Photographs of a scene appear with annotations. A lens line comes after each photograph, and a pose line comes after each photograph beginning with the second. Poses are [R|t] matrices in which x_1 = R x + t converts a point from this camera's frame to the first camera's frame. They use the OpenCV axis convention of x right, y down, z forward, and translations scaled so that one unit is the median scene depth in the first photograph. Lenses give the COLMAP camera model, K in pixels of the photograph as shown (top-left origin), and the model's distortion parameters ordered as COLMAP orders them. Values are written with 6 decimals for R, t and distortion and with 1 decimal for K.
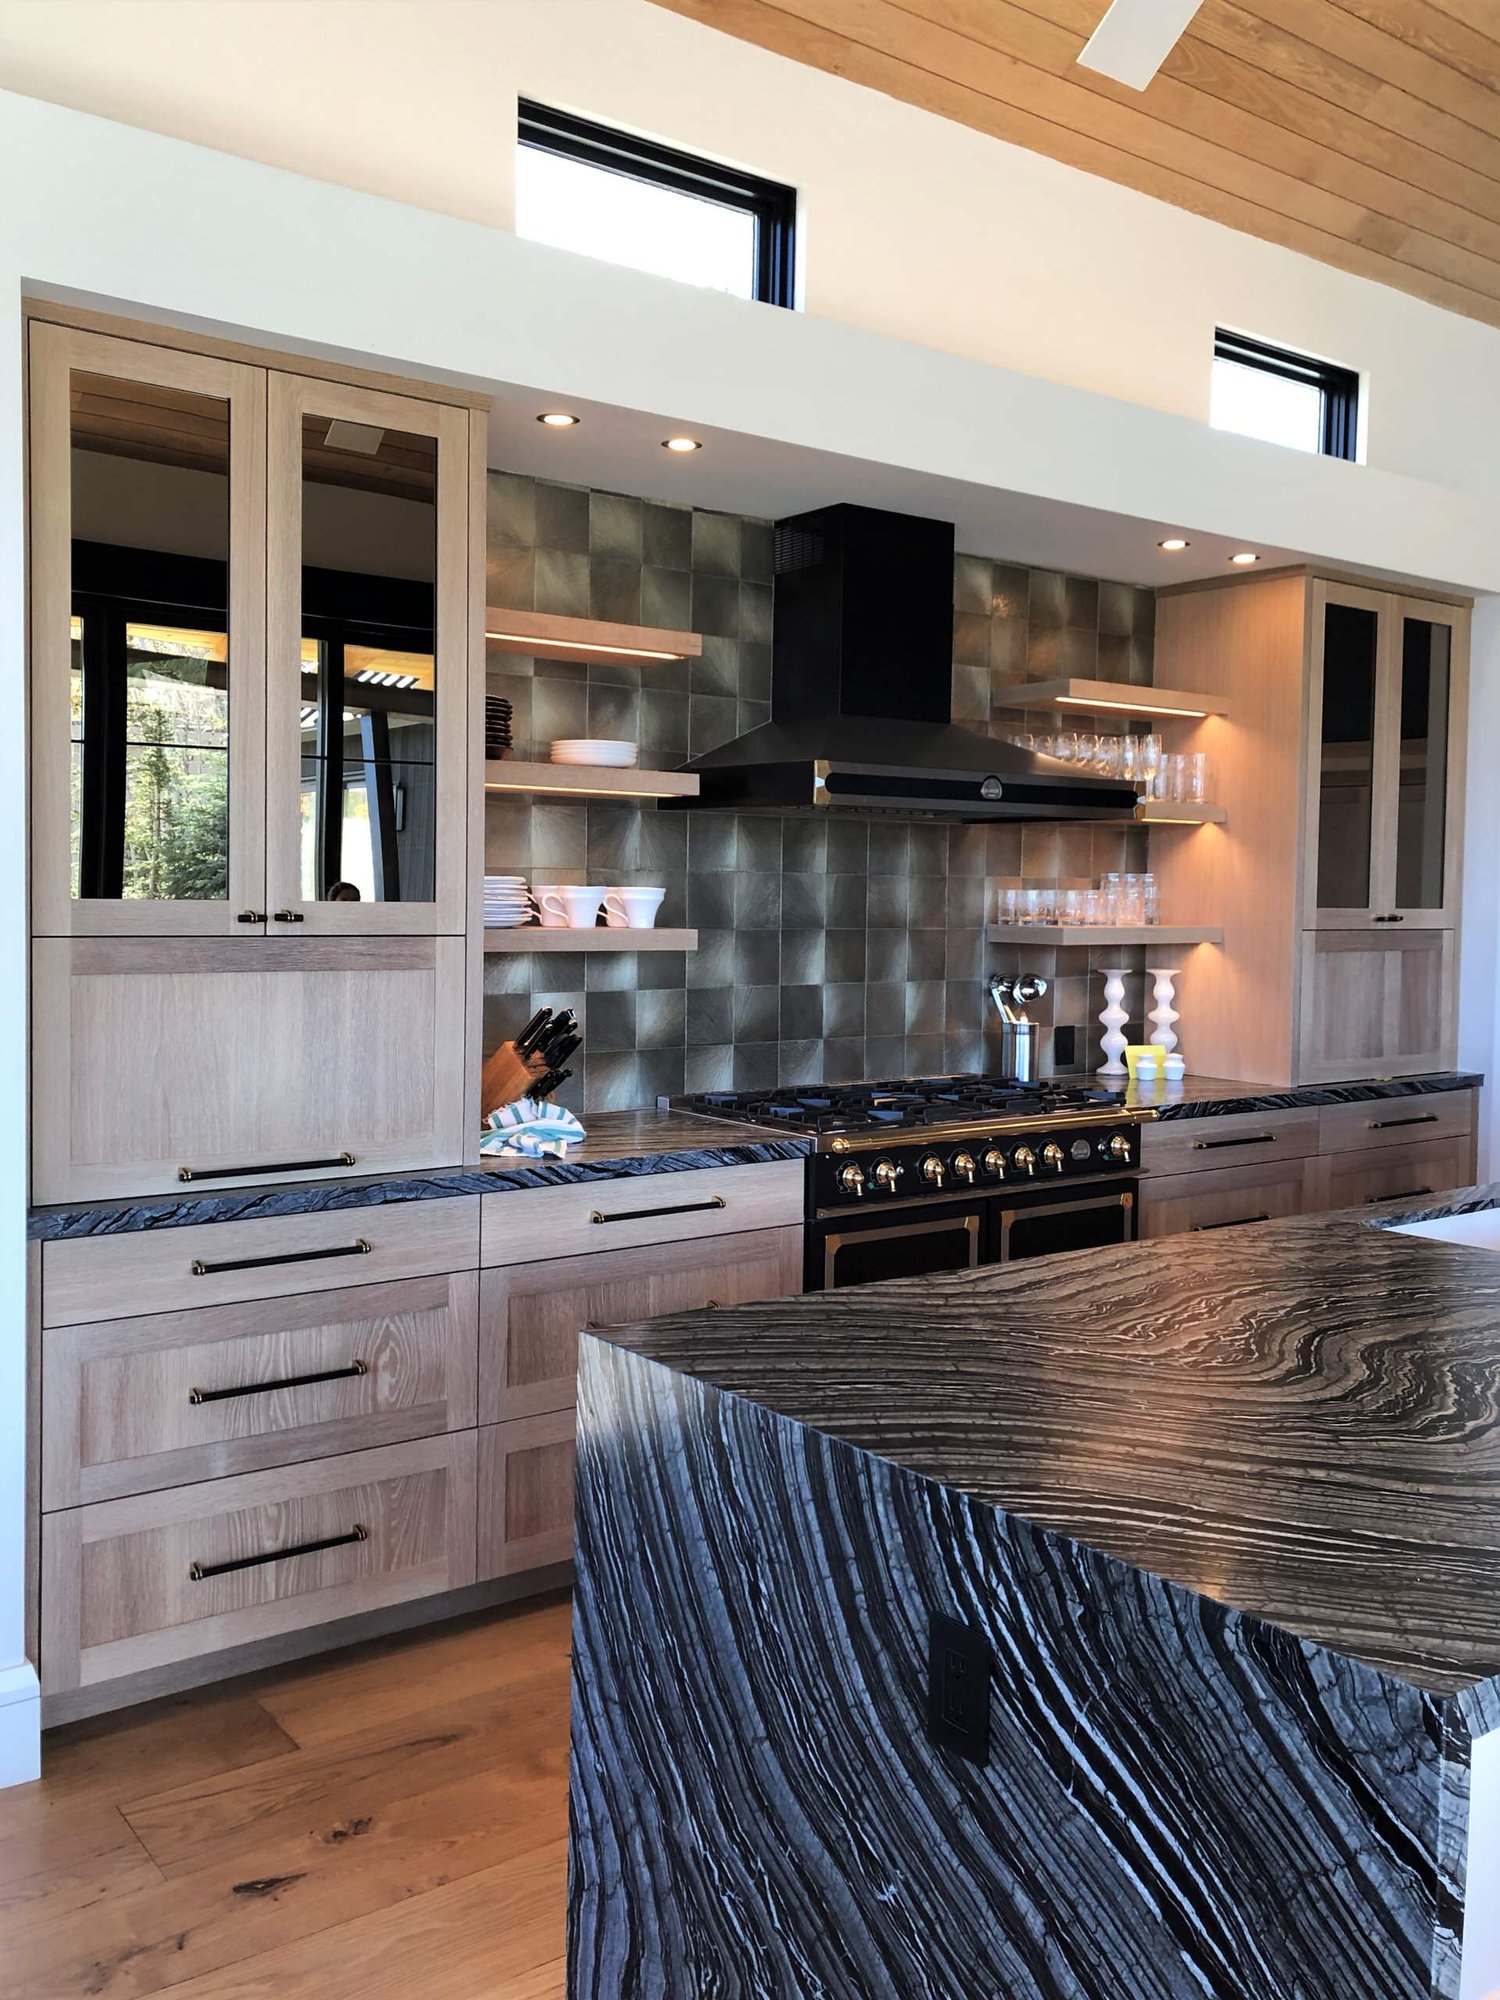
lens RADIAL K [[1788.4, 0, 760.8], [0, 1788.4, 962.6], [0, 0, 1]] dist [0.089185, -0.159443]
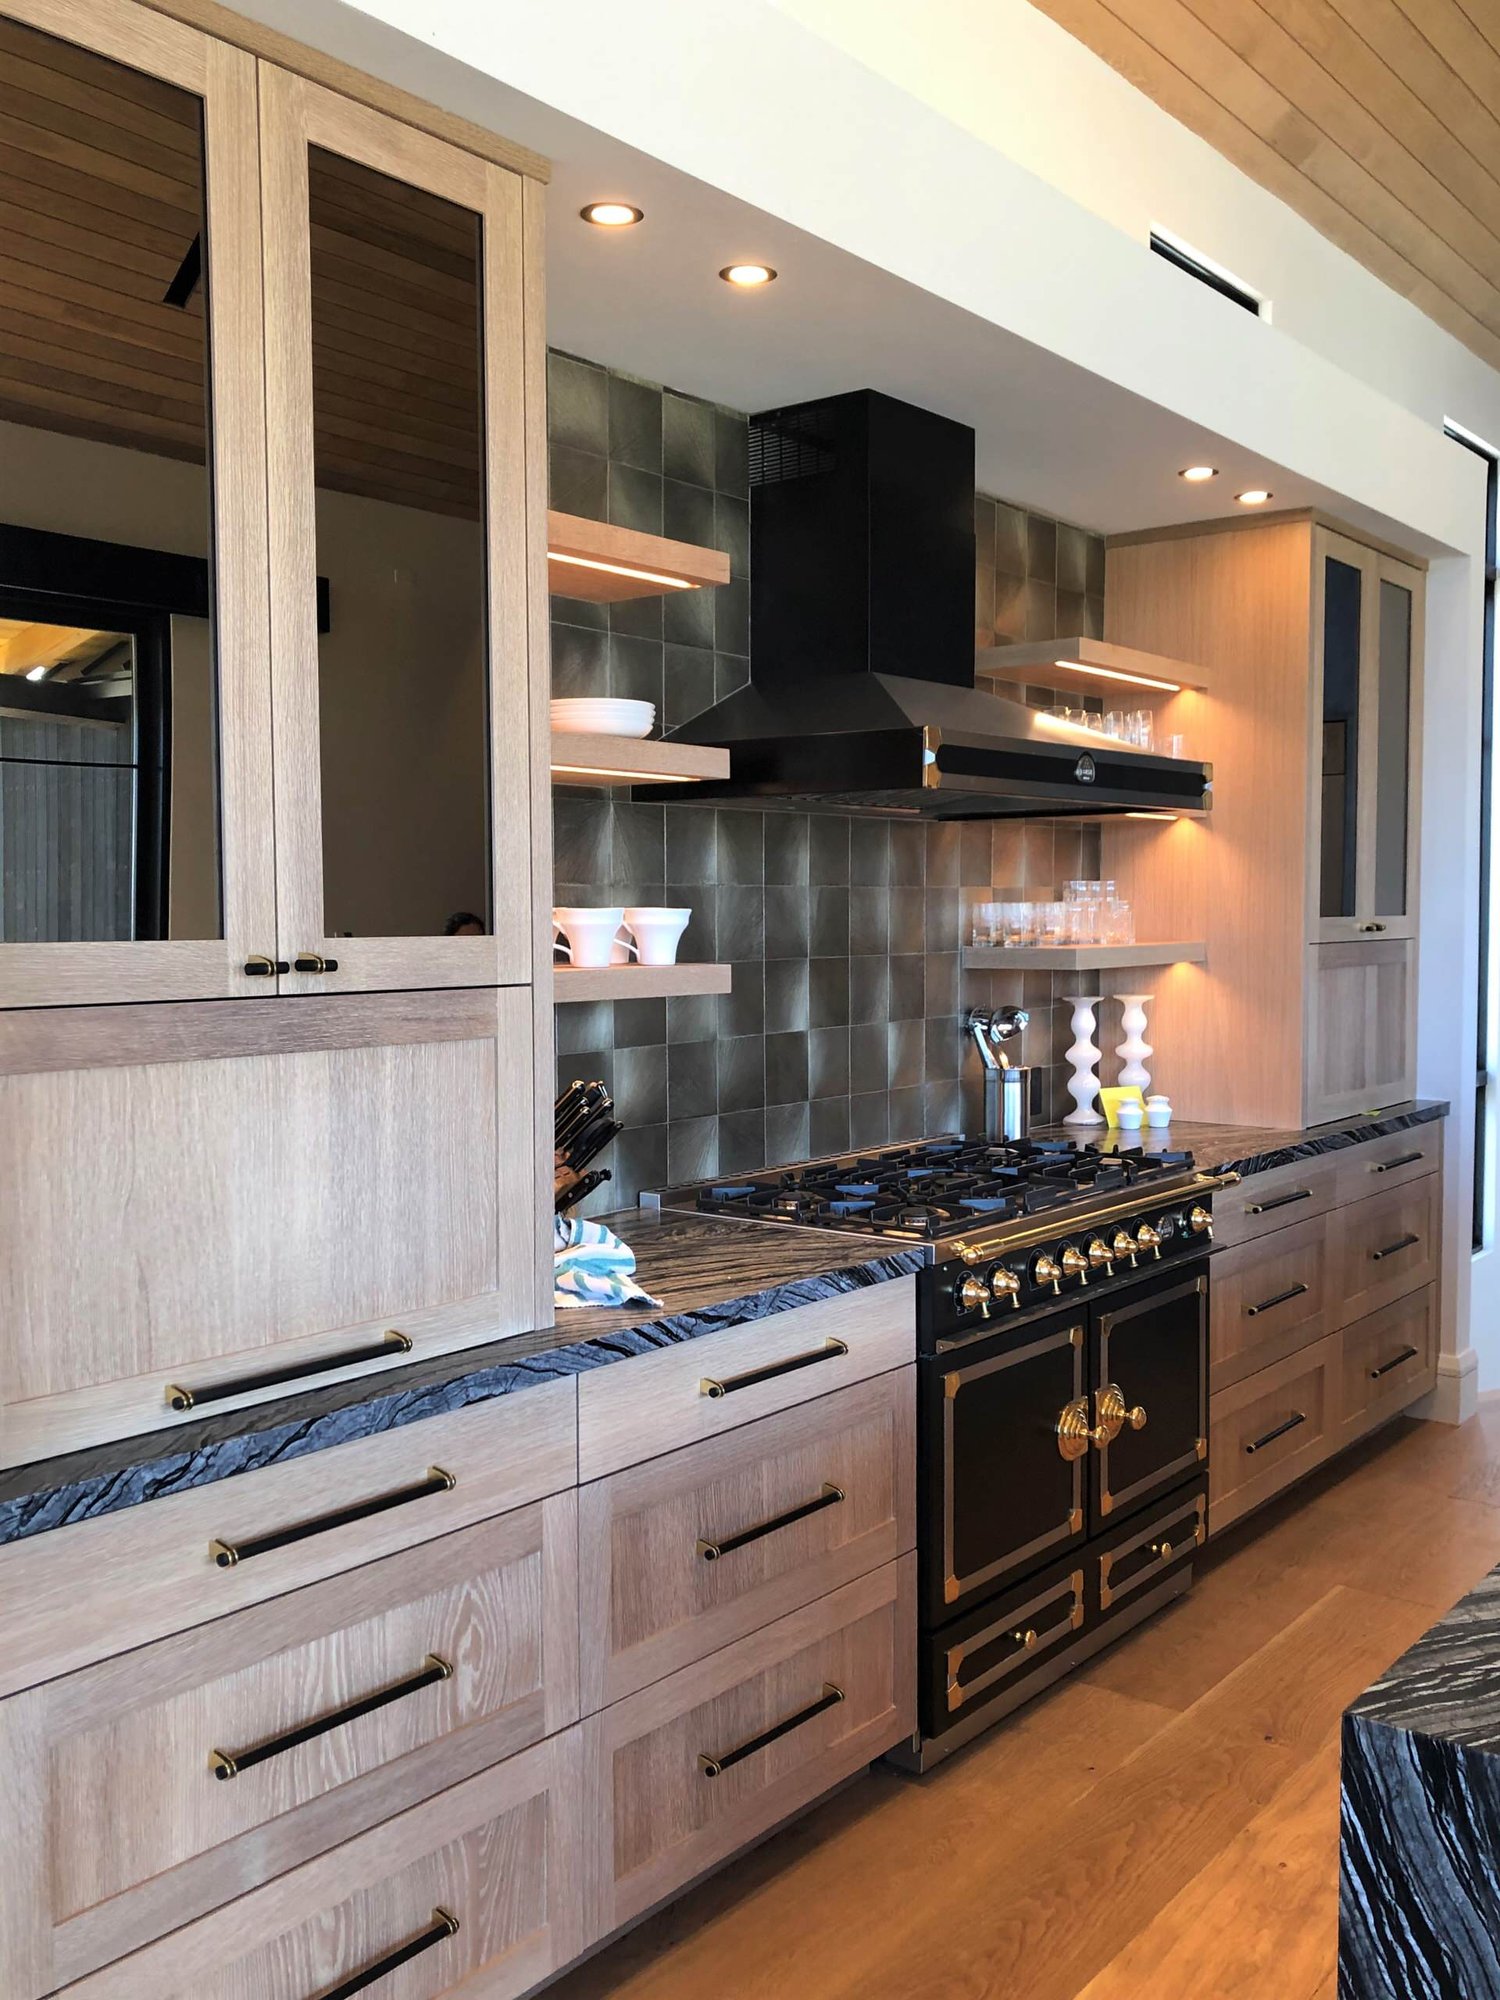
lens RADIAL K [[1871.1, 0, 749.9], [0, 1871.1, 1025.1], [0, 0, 1]] dist [0.040648, -0.008917]
pose [[0.967489, -0.035603, 0.250395, -0.229346], [0.030226, 0.999223, 0.025289, -0.013265], [-0.251101, -0.016898, 0.967813, 0.275786]]
